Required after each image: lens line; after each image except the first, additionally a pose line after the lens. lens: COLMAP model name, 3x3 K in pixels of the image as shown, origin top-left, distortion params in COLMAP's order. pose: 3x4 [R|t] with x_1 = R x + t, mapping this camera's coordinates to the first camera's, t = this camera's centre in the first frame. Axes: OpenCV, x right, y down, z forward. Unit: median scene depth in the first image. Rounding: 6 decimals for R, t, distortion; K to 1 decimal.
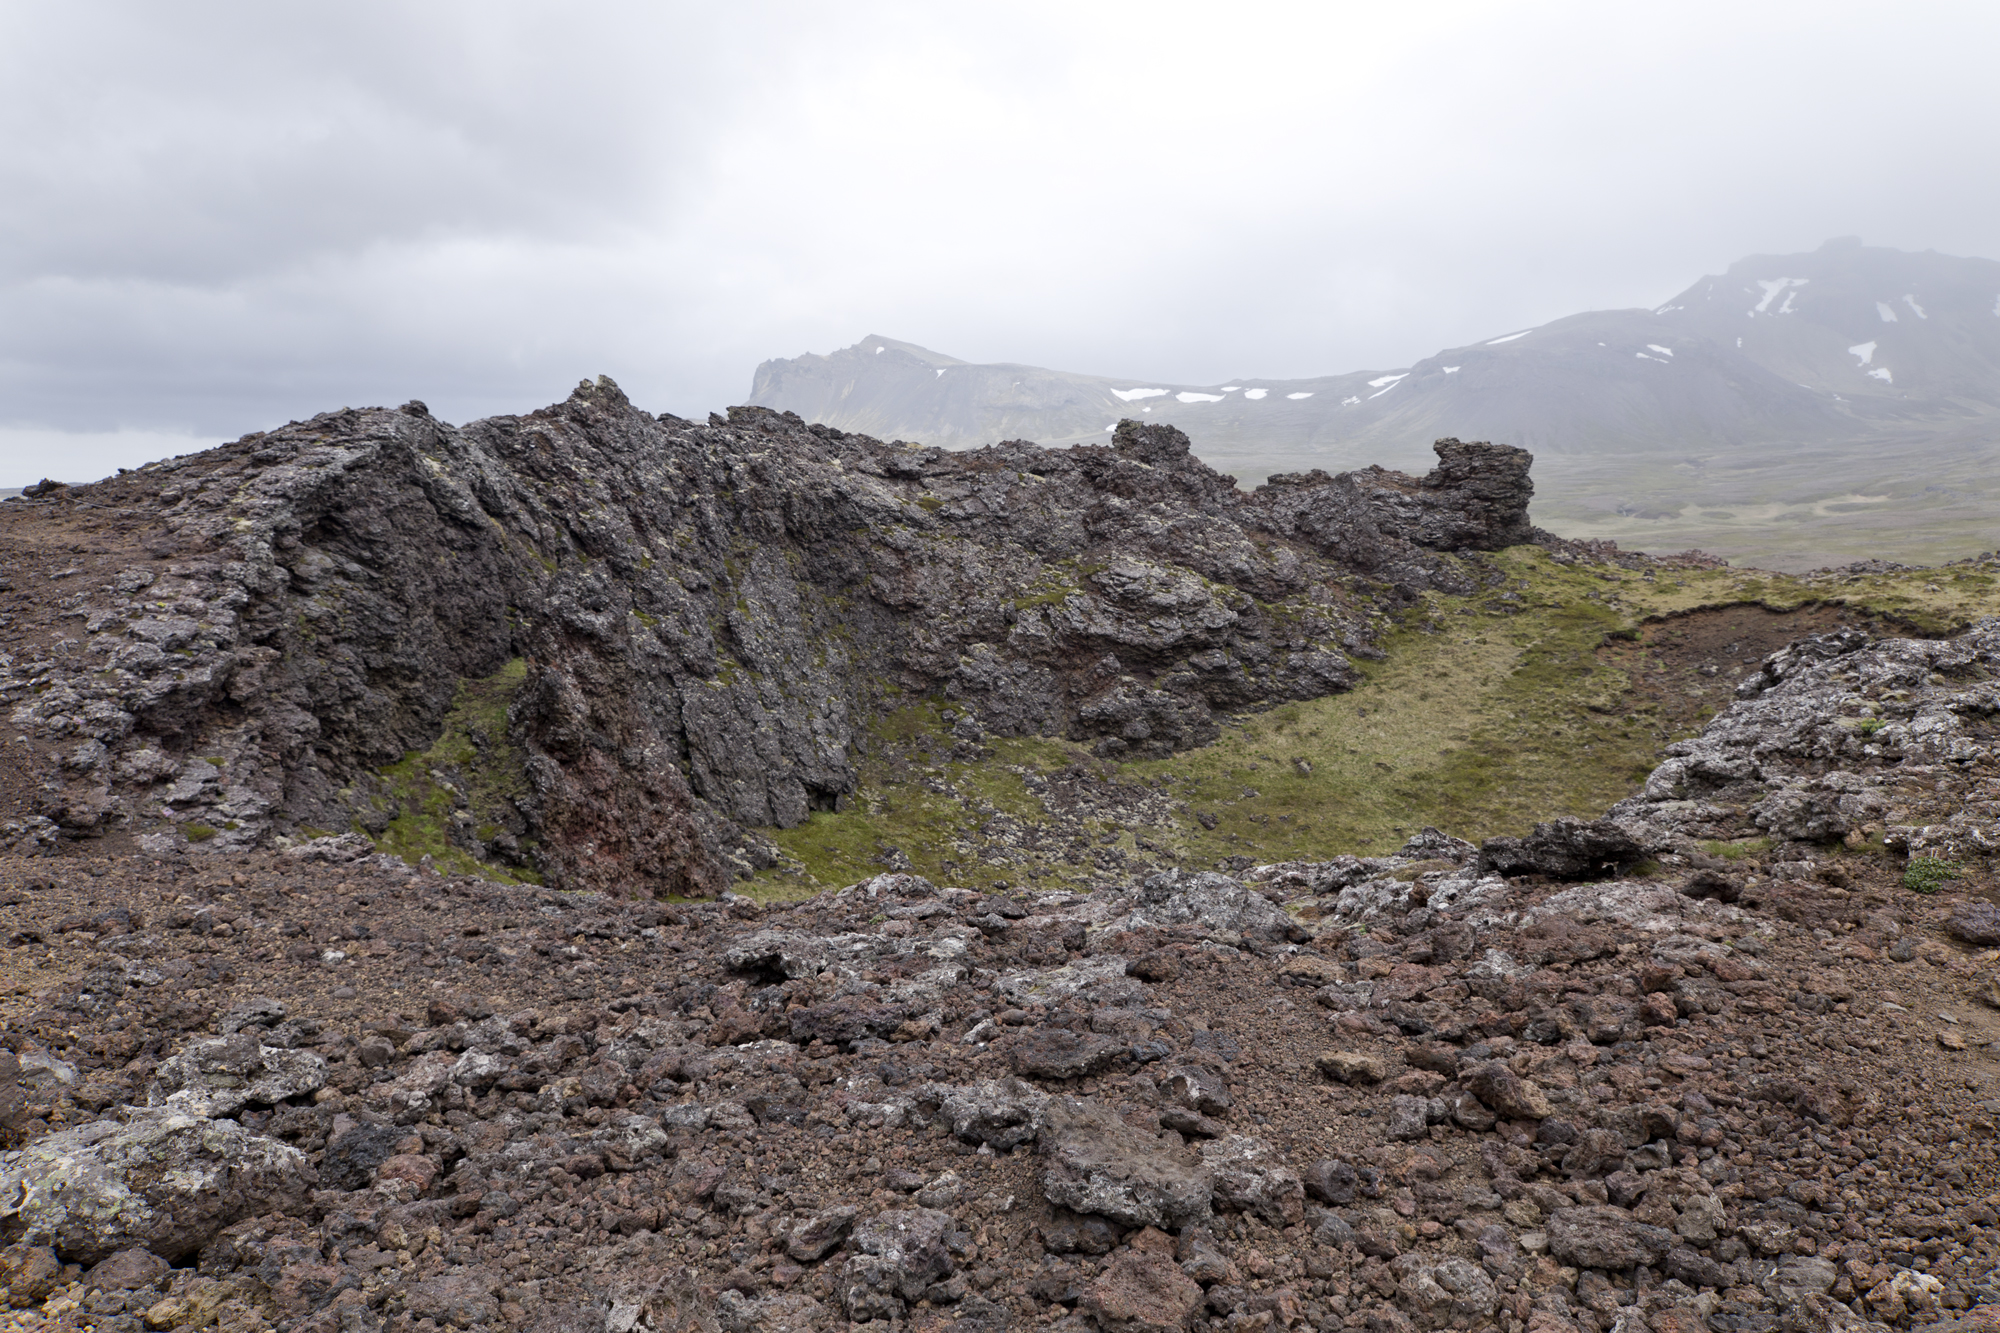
lens RADIAL K [[1407.2, 0, 993.4], [0, 1407.2, 669.9], [0, 0, 1]] dist [-0.010225, -0.004868]
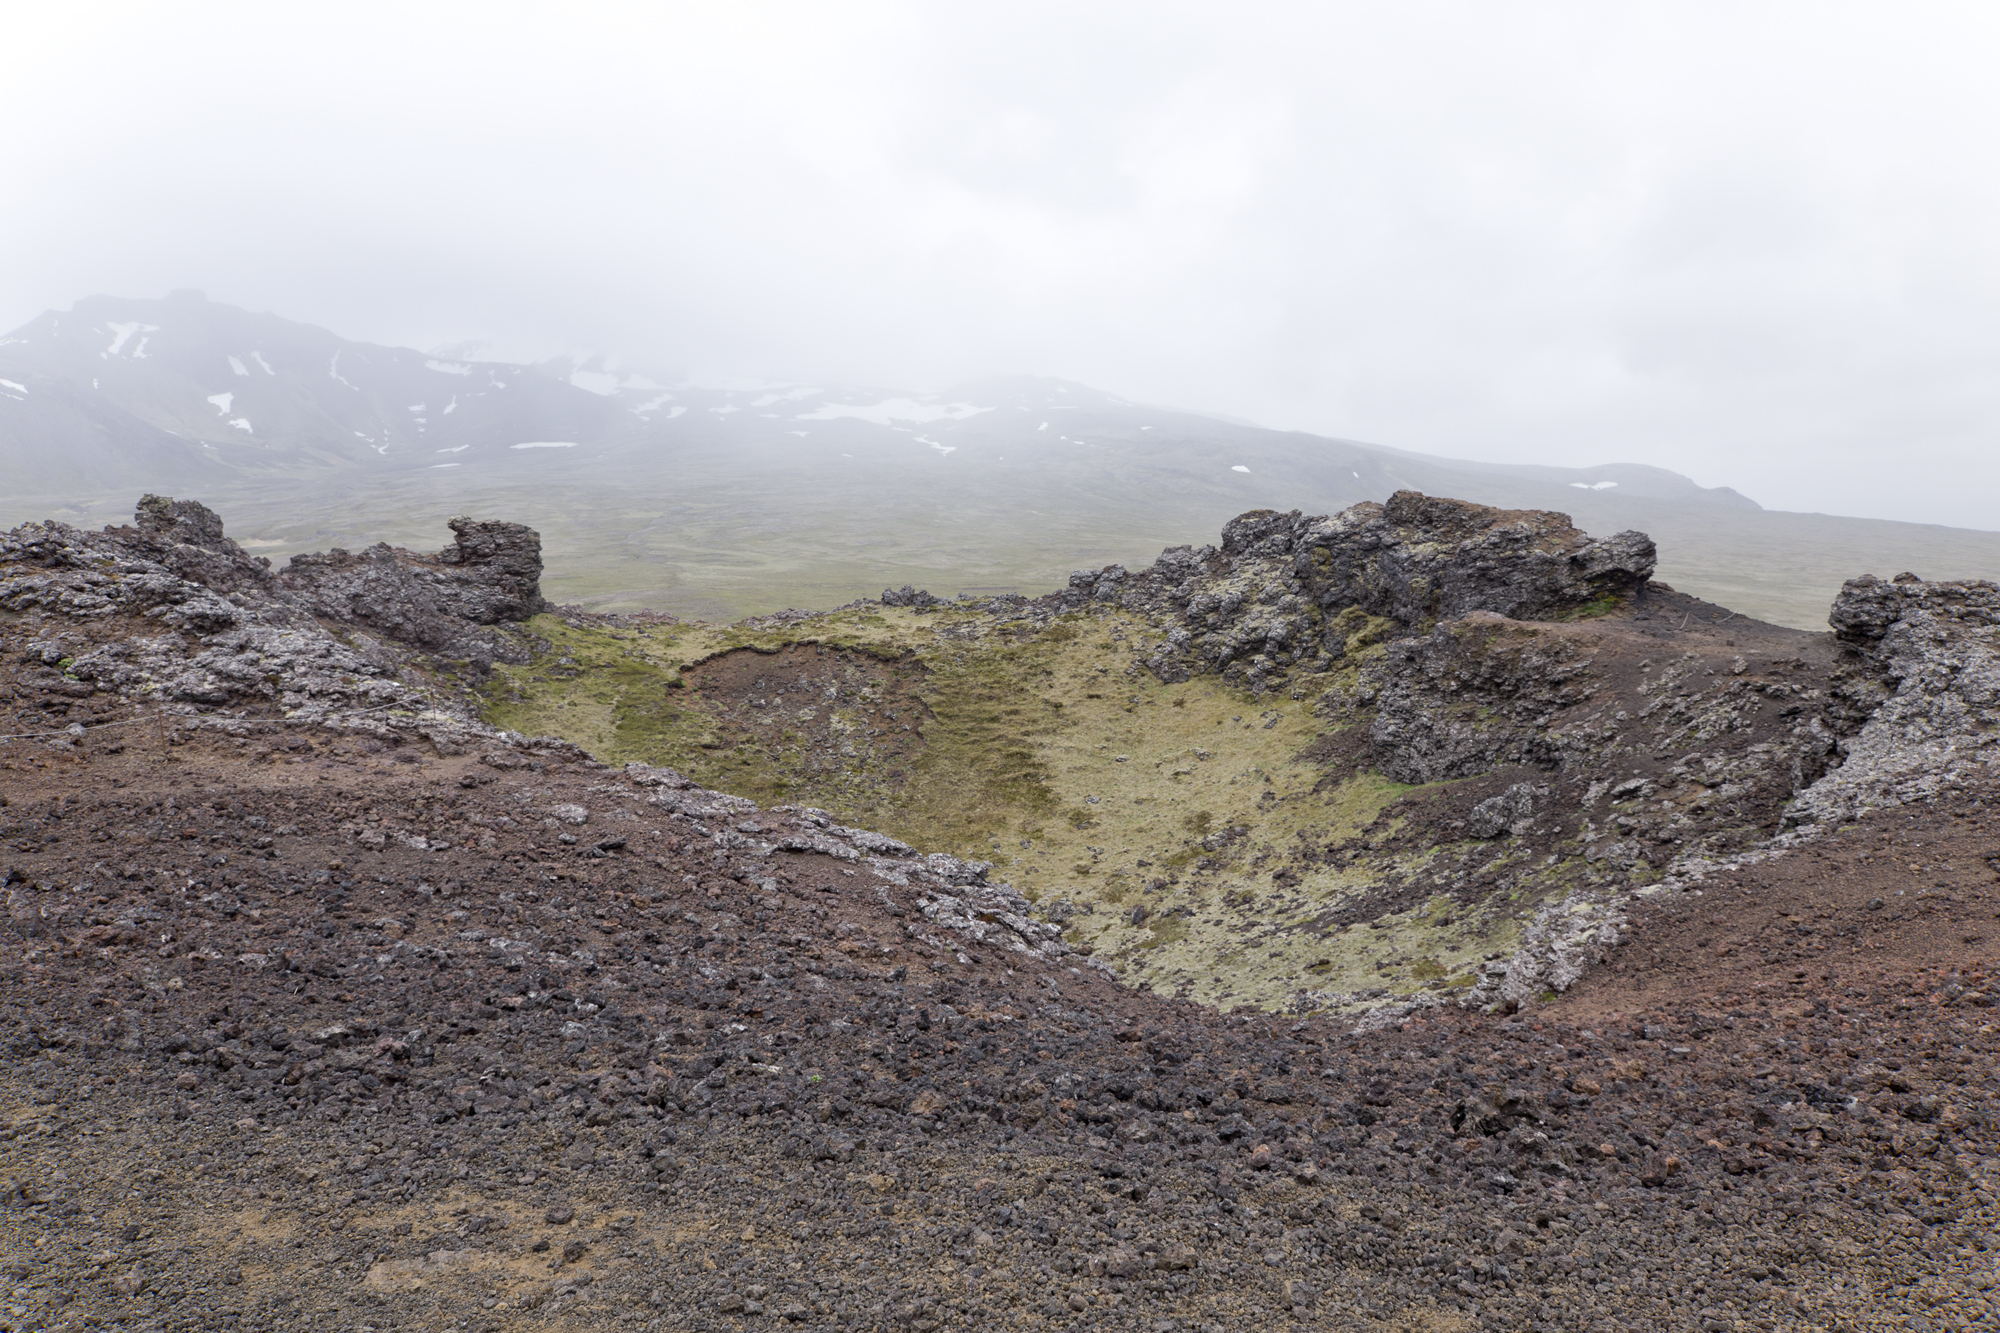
lens RADIAL K [[1407.2, 0, 994.4], [0, 1407.2, 663.9], [0, 0, 1]] dist [-0.010225, -0.004868]
pose [[0.452006, -0.095104, 0.886931, -0.436604], [0.123200, 0.991427, 0.043523, -0.053809], [-0.883466, 0.089597, 0.459848, 0.183861]]
